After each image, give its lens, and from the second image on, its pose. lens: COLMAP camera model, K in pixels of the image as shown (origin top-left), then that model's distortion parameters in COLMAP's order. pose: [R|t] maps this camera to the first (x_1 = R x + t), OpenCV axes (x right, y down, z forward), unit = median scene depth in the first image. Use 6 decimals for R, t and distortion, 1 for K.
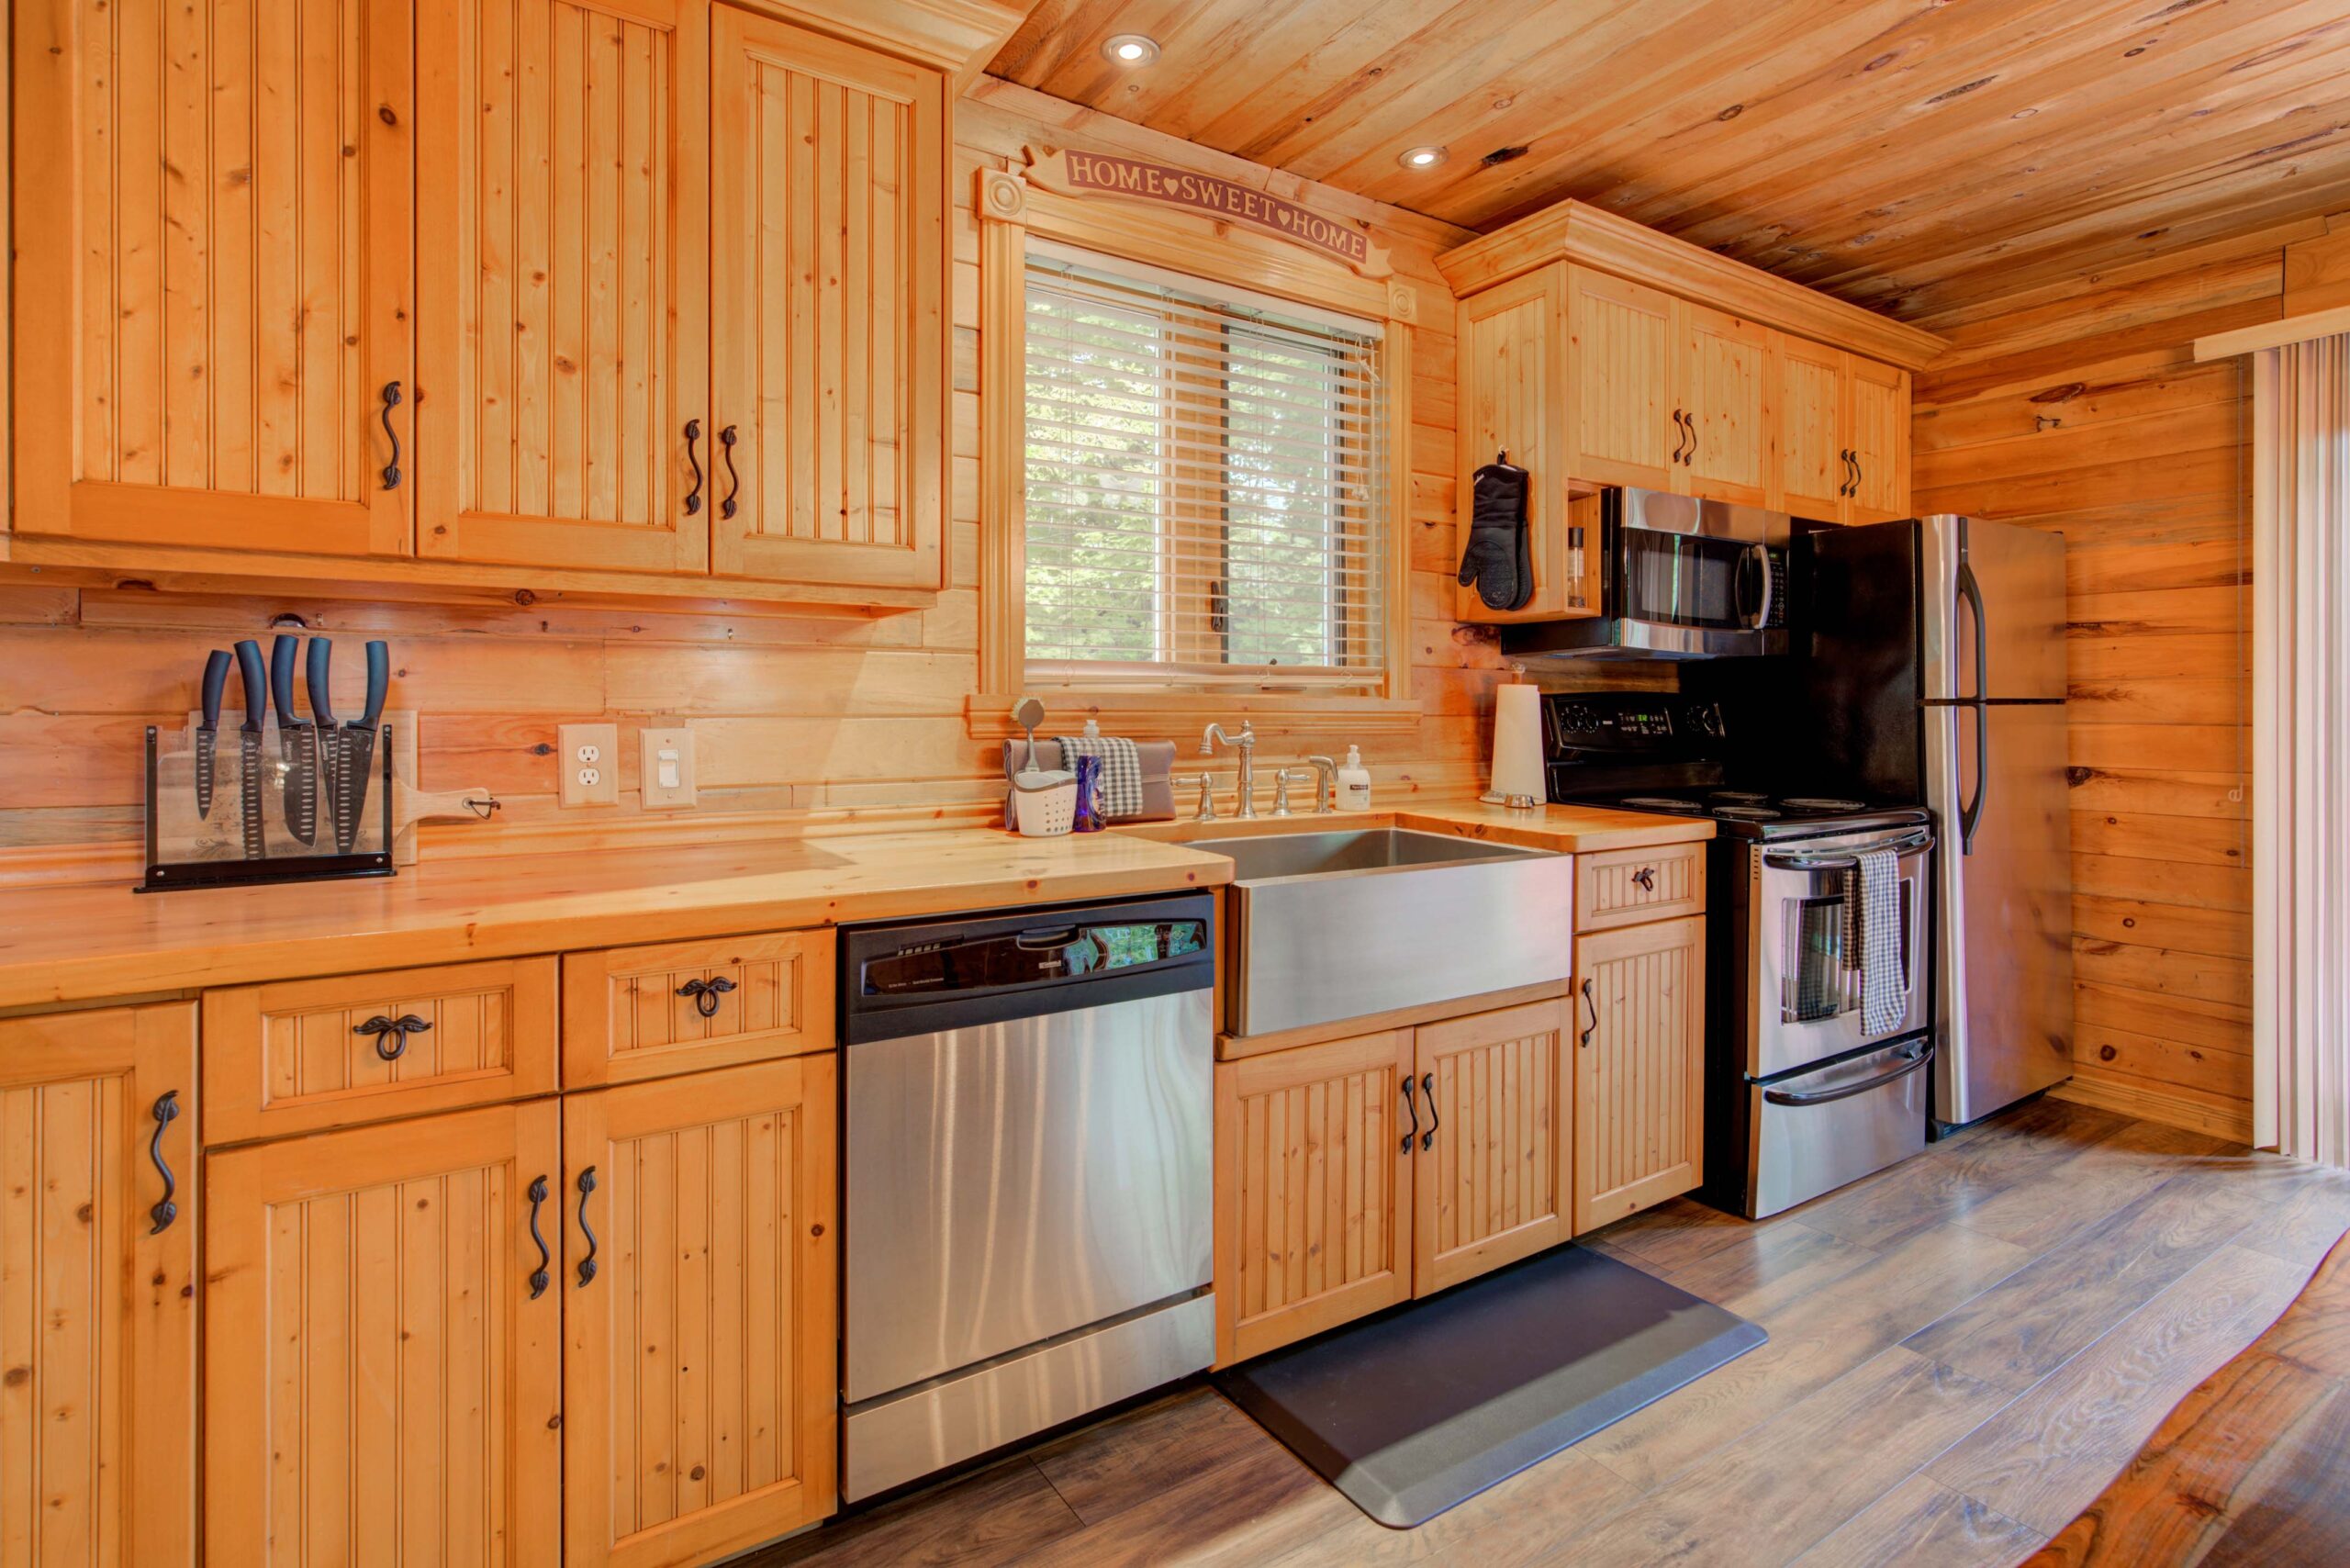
lens RADIAL K [[1141.8, 0, 1174.8], [0, 1141.8, 708.2], [0, 0, 1]] dist [0.000367, 0.000415]
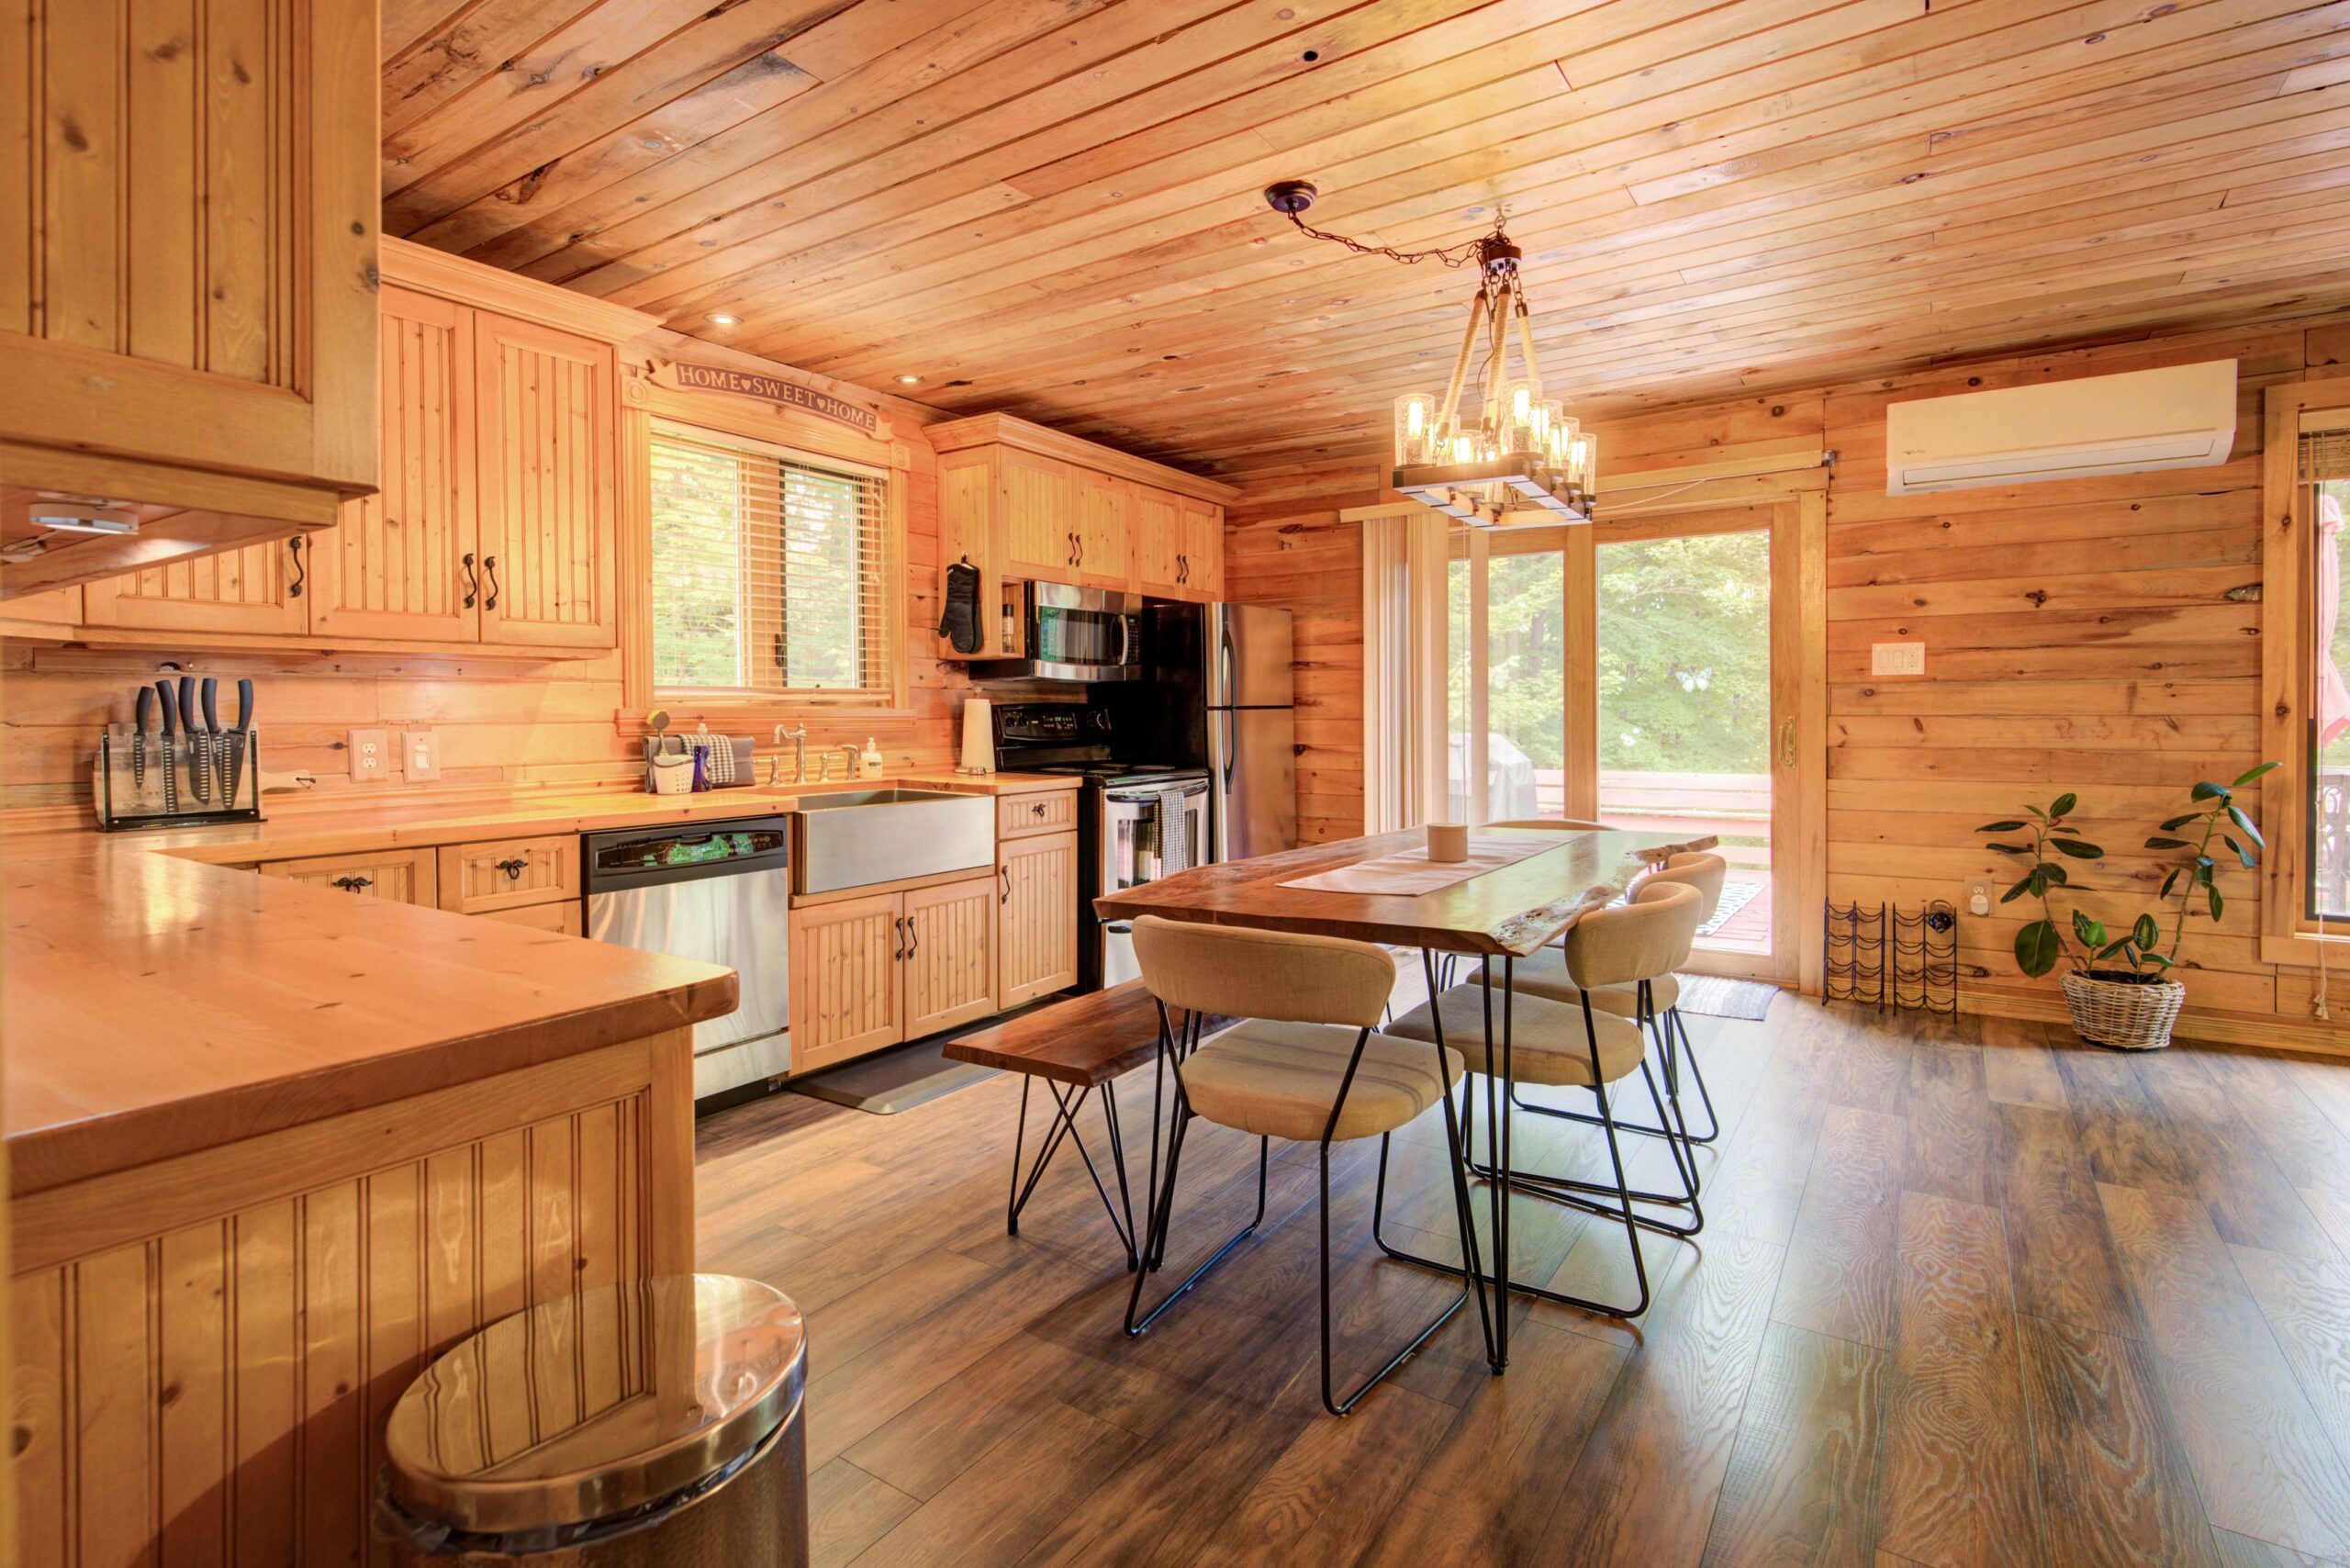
lens RADIAL K [[1126.7, 0, 1183.4], [0, 1126.7, 727.4], [0, 0, 1]] dist [0.002651, 0.000380]
pose [[0.919812, -0.013307, 0.392133, -0.073600], [0.008011, 0.999853, 0.015139, -0.003363], [-0.392277, -0.010783, 0.919784, -0.767882]]
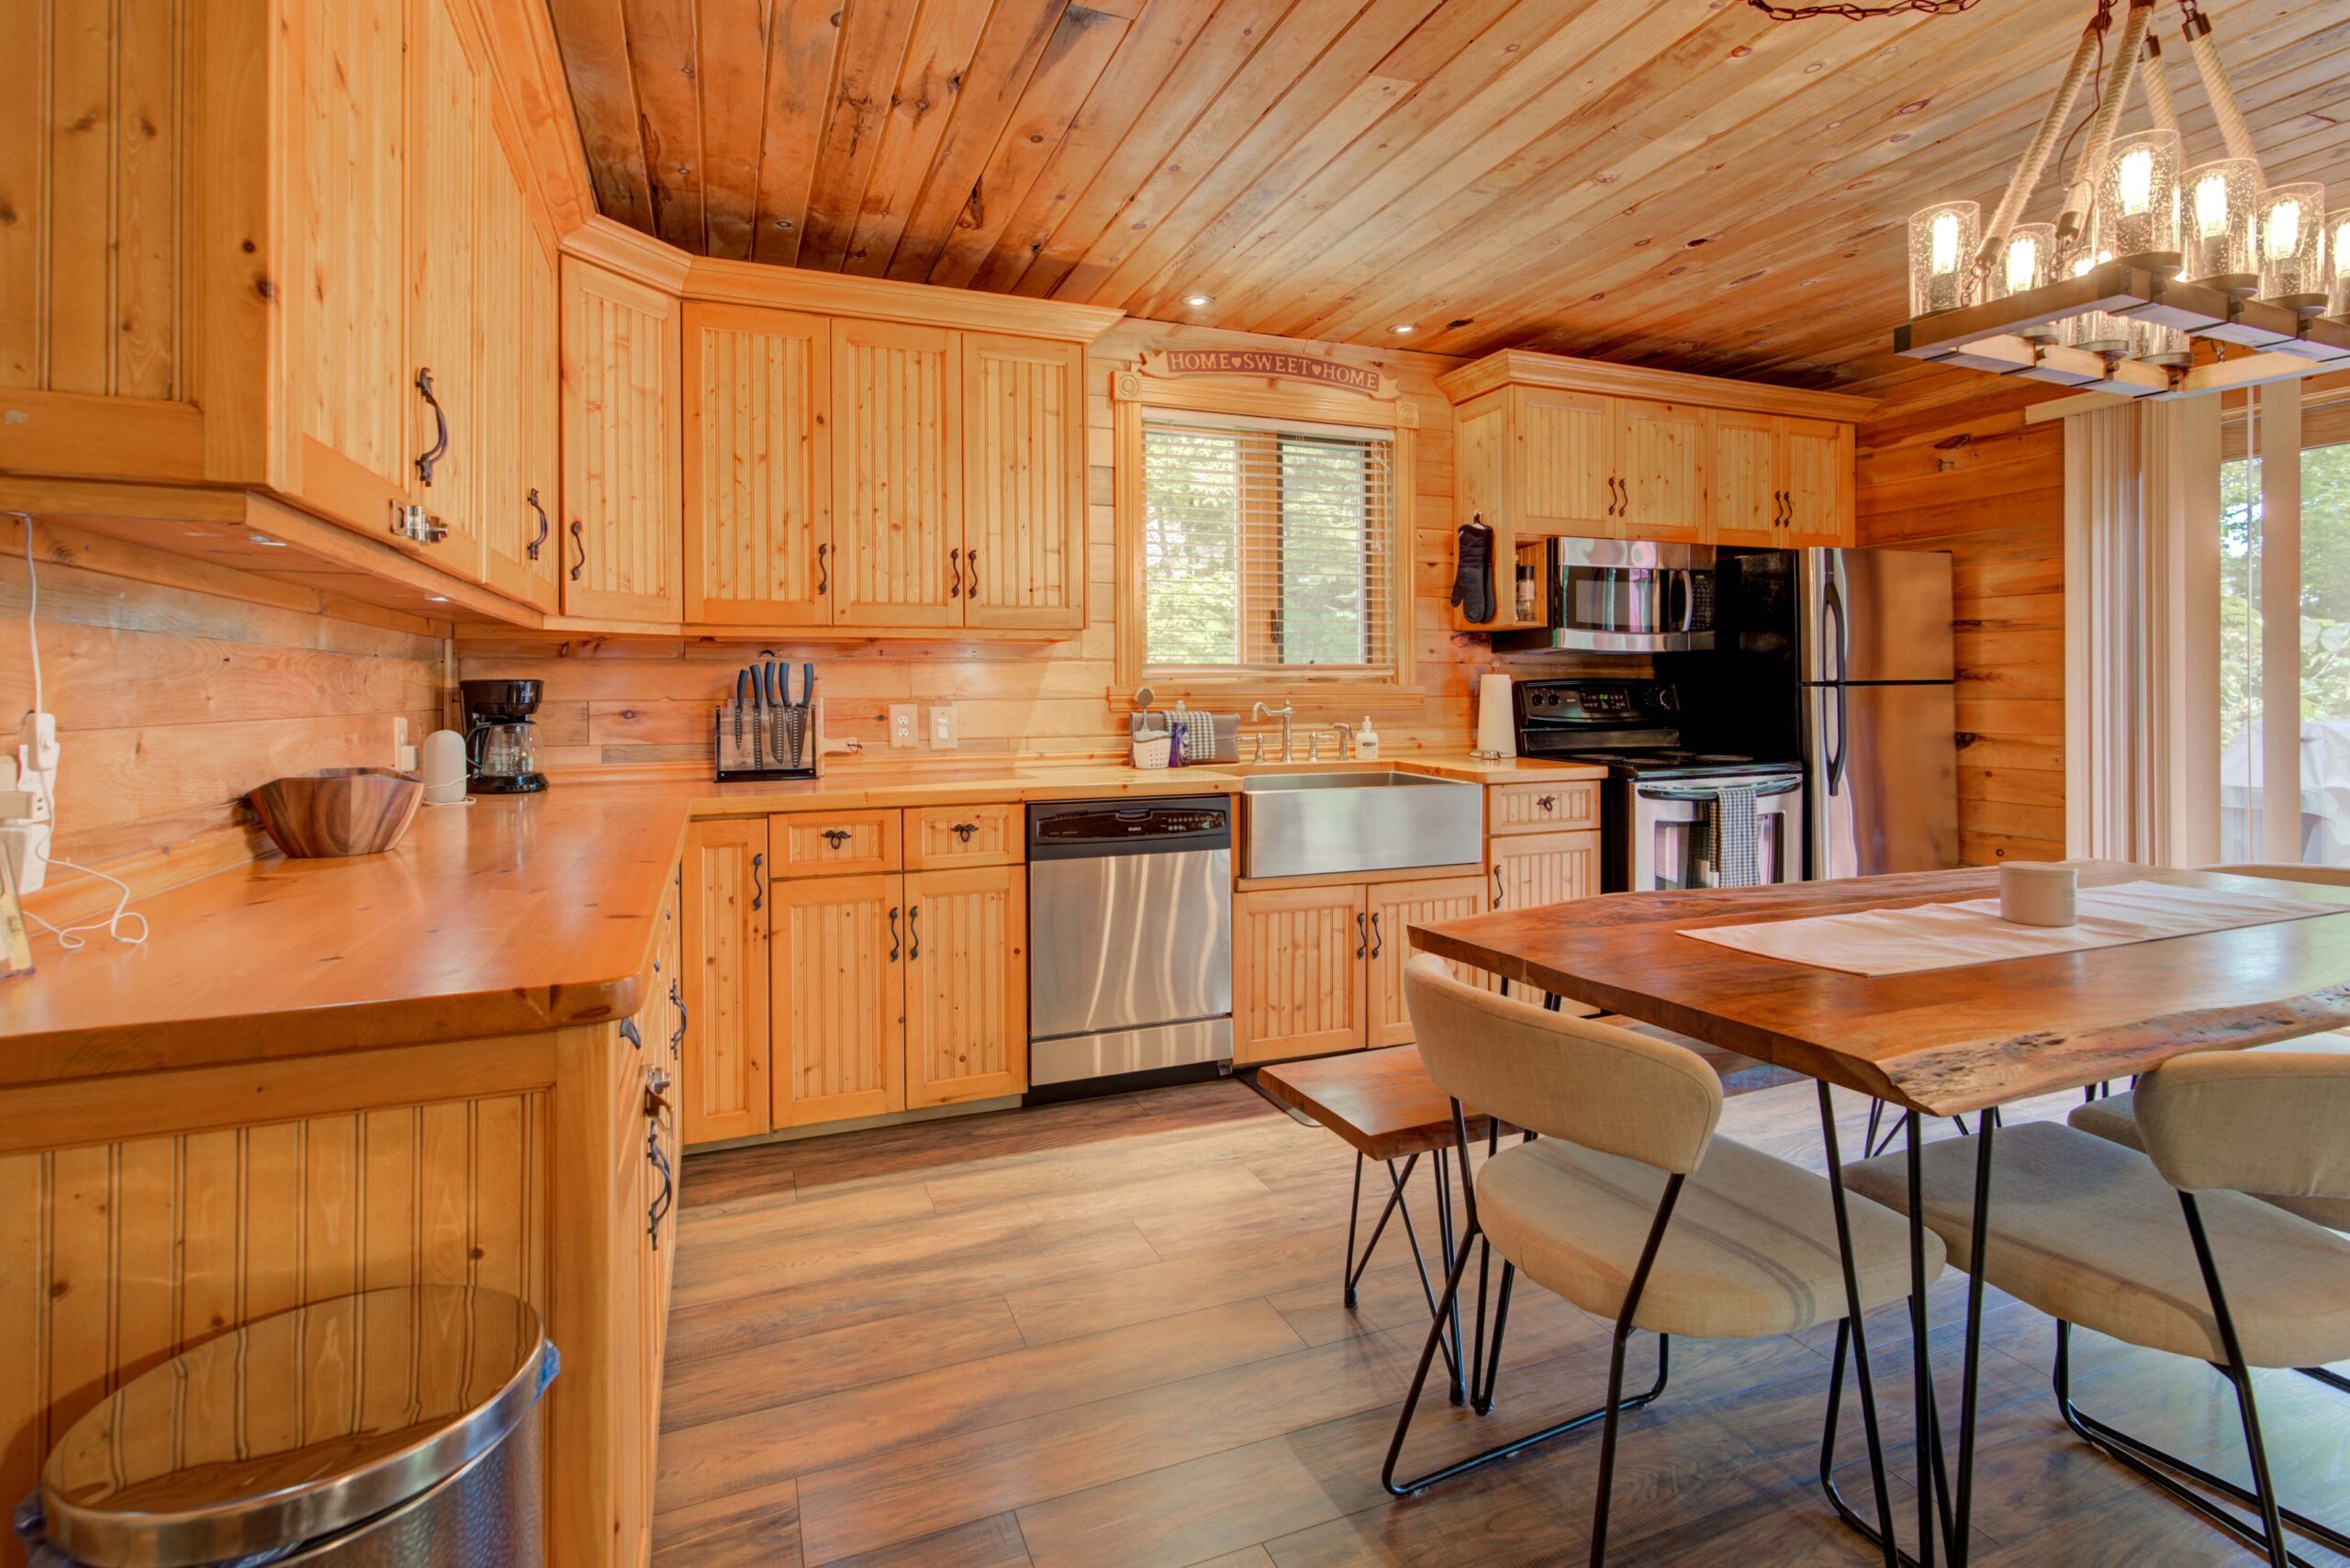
lens RADIAL K [[1140.0, 0, 1183.0], [0, 1140.0, 694.2], [0, 0, 1]] dist [0.000998, 0.000747]
pose [[0.981522, -0.007209, -0.191212, 0.253387], [0.007840, 0.999966, 0.002547, -0.003347], [0.191187, -0.004000, 0.981545, -0.642326]]
